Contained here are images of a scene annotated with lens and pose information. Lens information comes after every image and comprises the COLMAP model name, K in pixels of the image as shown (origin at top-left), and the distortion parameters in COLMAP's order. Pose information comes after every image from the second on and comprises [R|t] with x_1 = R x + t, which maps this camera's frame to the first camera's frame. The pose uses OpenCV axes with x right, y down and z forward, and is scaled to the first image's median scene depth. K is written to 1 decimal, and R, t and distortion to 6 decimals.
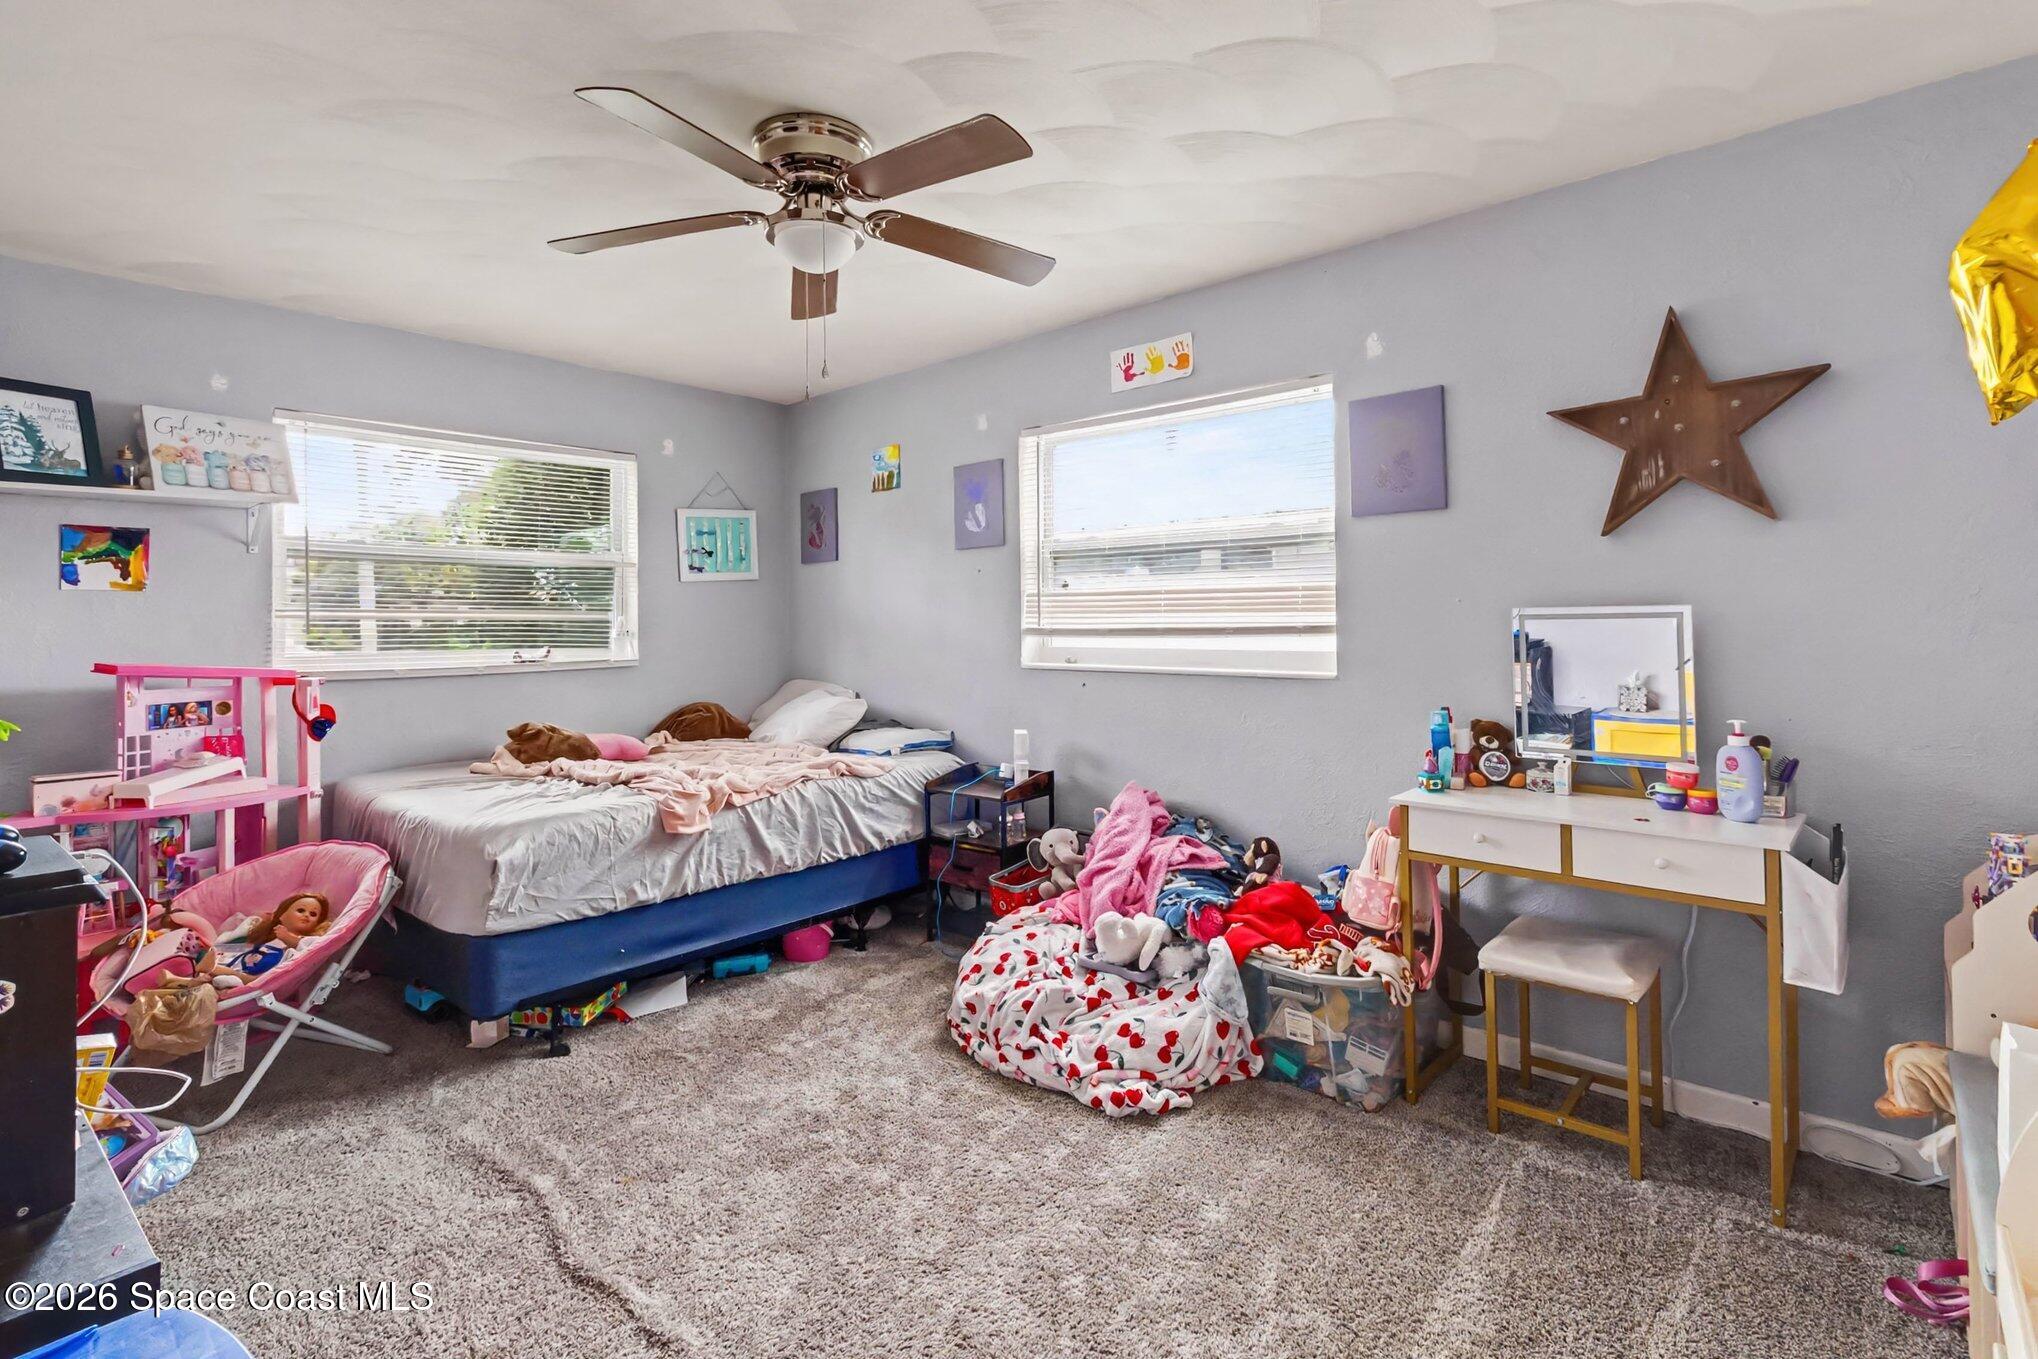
lens RADIAL K [[971.4, 0, 1009.7], [0, 971.4, 626.8], [0, 0, 1]] dist [0.002688, 0.000002]
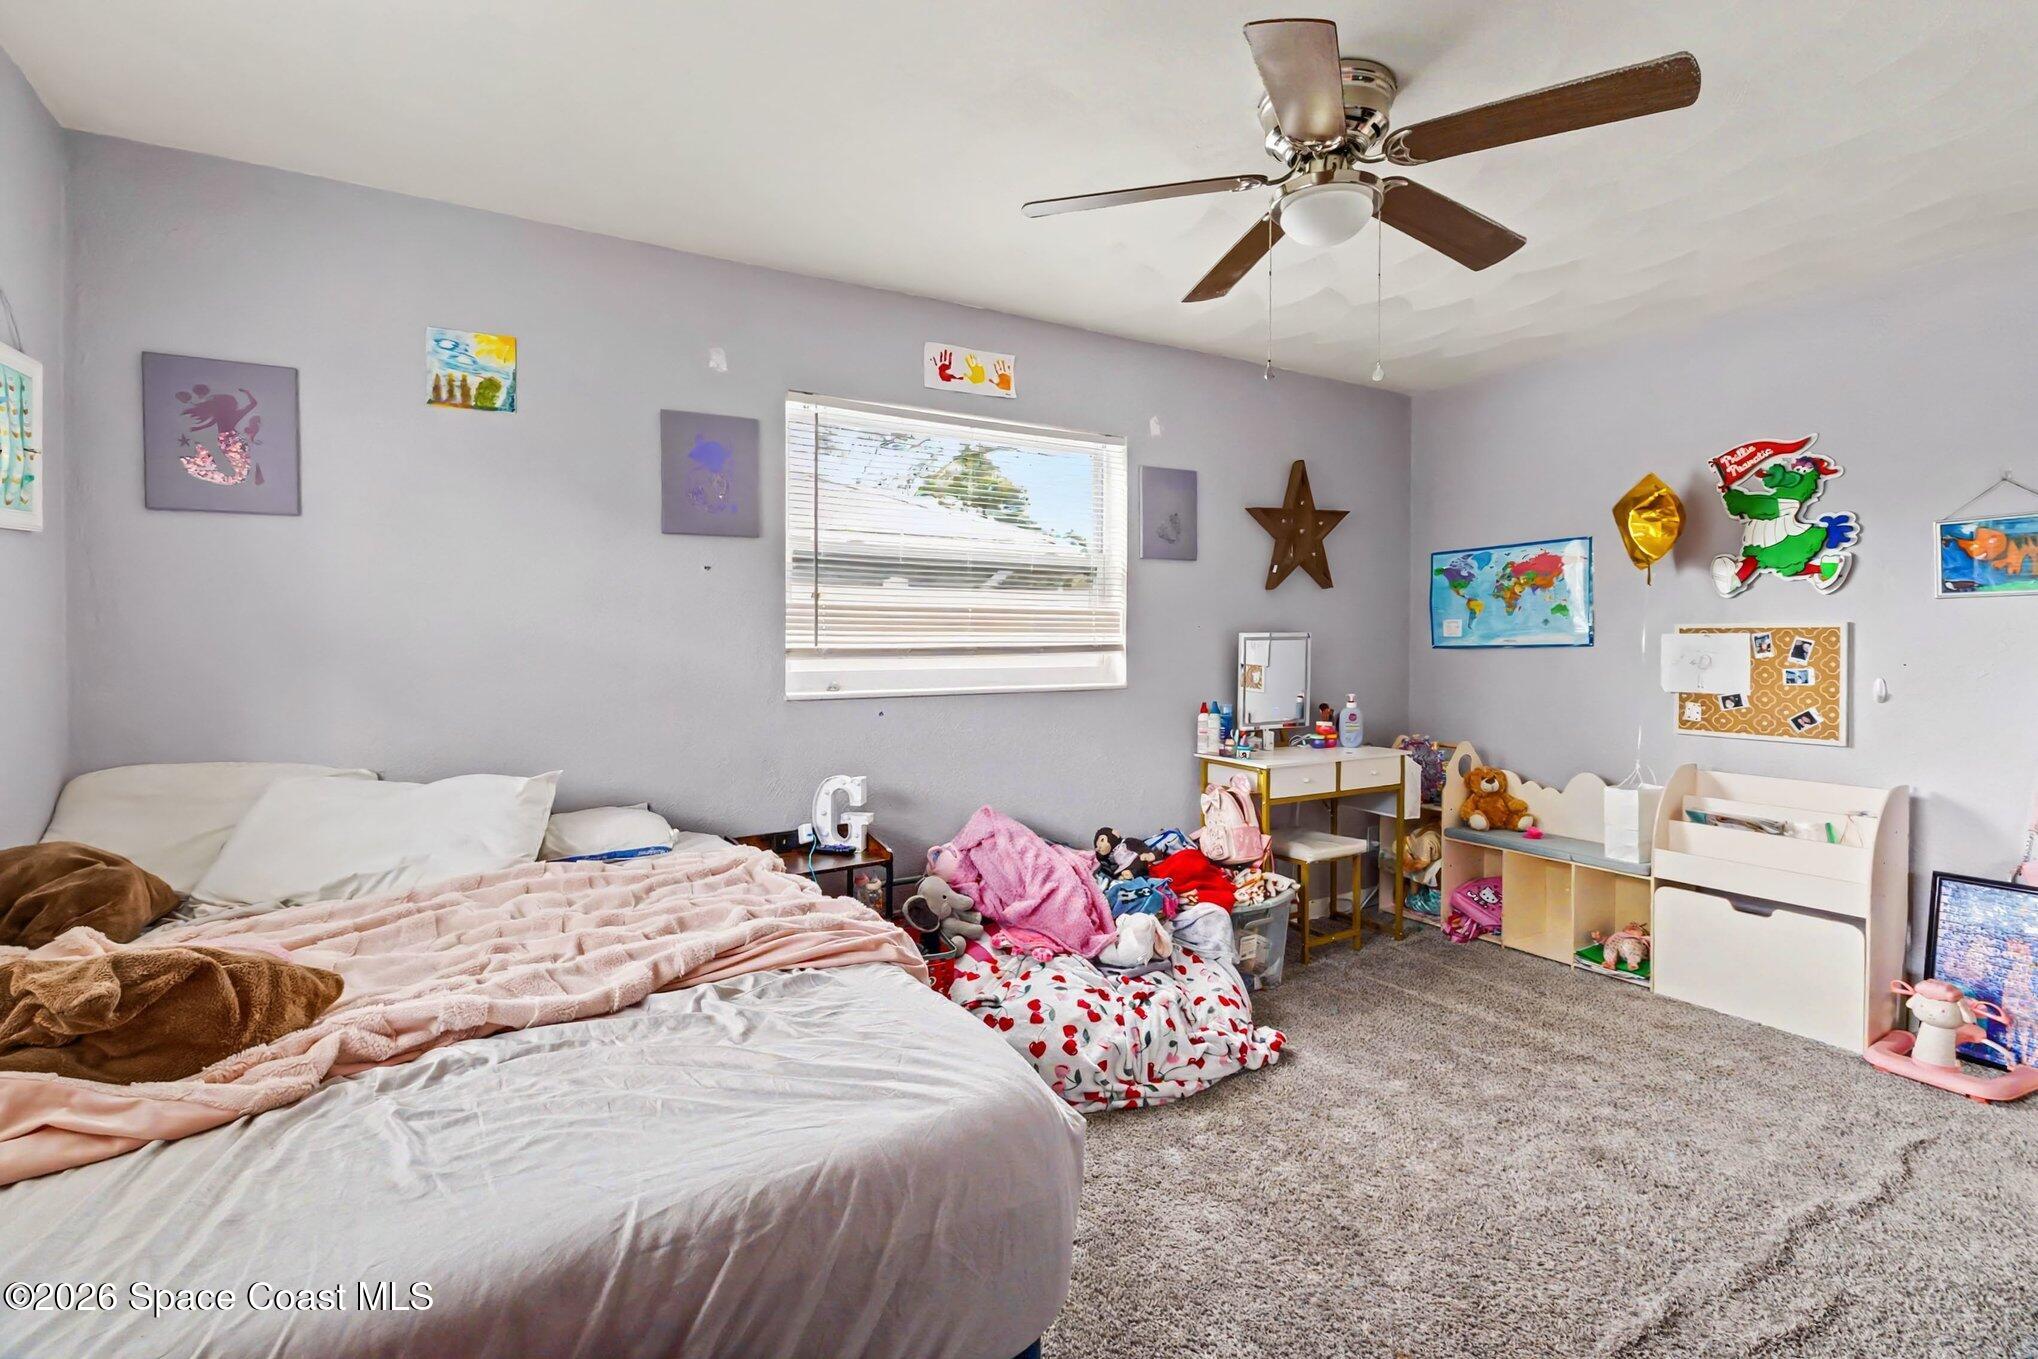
lens RADIAL K [[971.5, 0, 1020.9], [0, 971.5, 667.2], [0, 0, 1]] dist [0.001383, 0.000201]
pose [[0.264014, -0.021054, 0.964289, -0.866195], [0.004088, 0.999777, 0.020710, 0.001490], [-0.964510, -0.001526, 0.264042, 0.783091]]
